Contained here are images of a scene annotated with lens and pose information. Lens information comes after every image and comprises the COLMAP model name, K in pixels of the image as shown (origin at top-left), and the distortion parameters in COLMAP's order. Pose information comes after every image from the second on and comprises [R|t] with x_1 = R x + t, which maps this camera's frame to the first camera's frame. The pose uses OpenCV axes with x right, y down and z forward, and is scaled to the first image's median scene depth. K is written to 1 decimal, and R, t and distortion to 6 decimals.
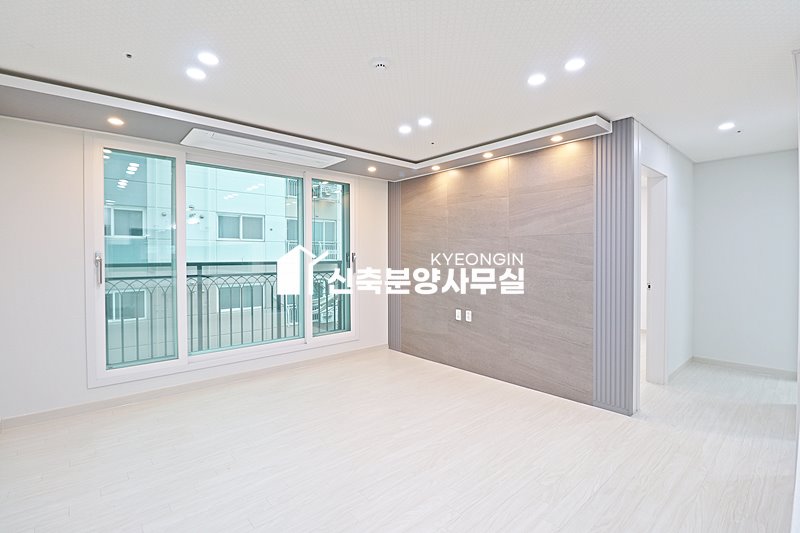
lens RADIAL K [[369.8, 0, 398.9], [0, 369.8, 259.5], [0, 0, 1]] dist [-0.003803, -0.010338]
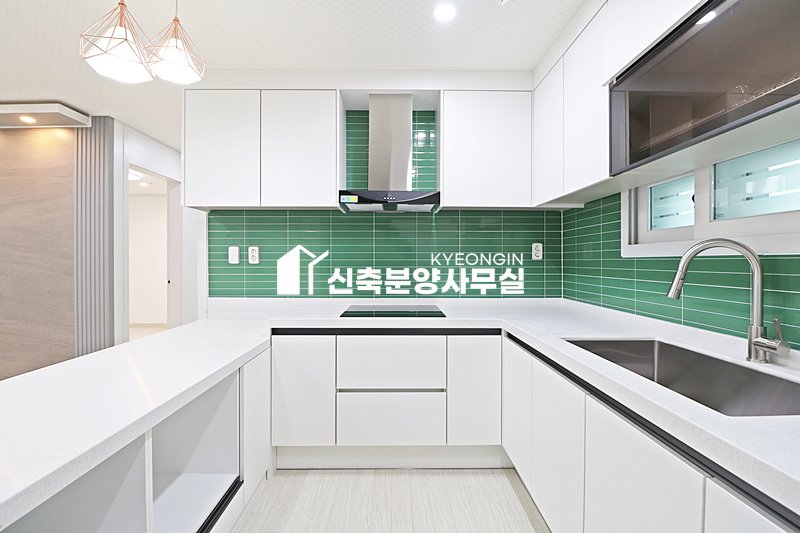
lens RADIAL K [[369.8, 0, 399.8], [0, 369.8, 261.7], [0, 0, 1]] dist [-0.003803, -0.010338]
pose [[0.648701, 0.001367, 0.761043, 0.282591], [0.004568, 0.999973, -0.005690, 0.023612], [-0.761030, 0.007167, 0.648677, -0.212334]]
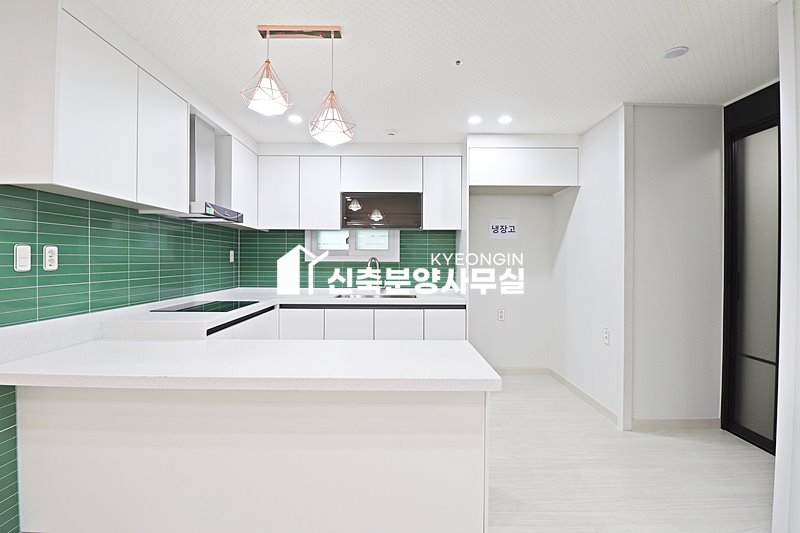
lens RADIAL K [[369.8, 0, 396.4], [0, 369.8, 261.7], [0, 0, 1]] dist [-0.003803, -0.010338]
pose [[-0.752952, -0.003356, 0.658067, -0.009168], [0.003797, 0.999948, 0.009443, 0.008368], [-0.658065, 0.009609, -0.752900, 0.485082]]
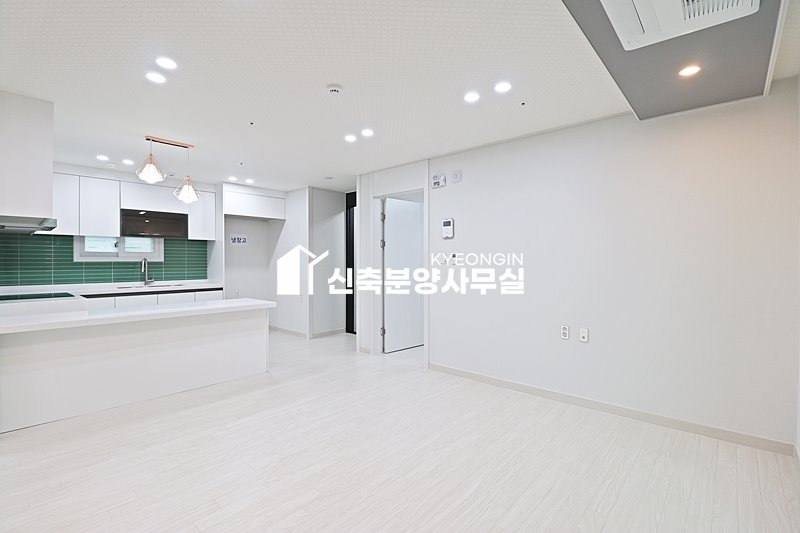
lens RADIAL K [[369.8, 0, 396.6], [0, 369.8, 262.0], [0, 0, 1]] dist [-0.003803, -0.010338]
pose [[-0.993799, 0.004066, -0.111120, -0.060638], [0.002576, 0.999905, 0.013543, 0.004068], [0.111165, 0.013173, -0.993715, 1.186930]]
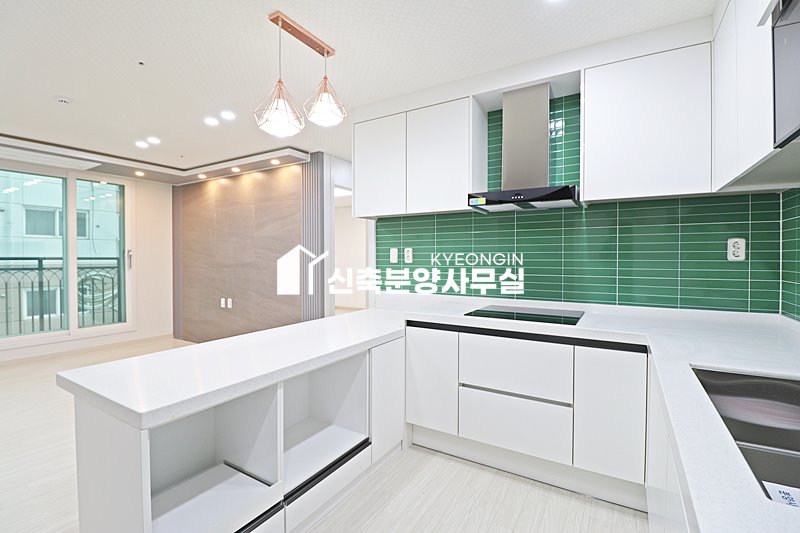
lens RADIAL K [[369.8, 0, 395.3], [0, 369.8, 261.7], [0, 0, 1]] dist [-0.003803, -0.010338]
pose [[0.955596, -0.001647, 0.294676, 0.367280], [0.000685, 0.999994, 0.003367, 0.016874], [-0.294680, -0.003016, 0.955591, -0.303522]]
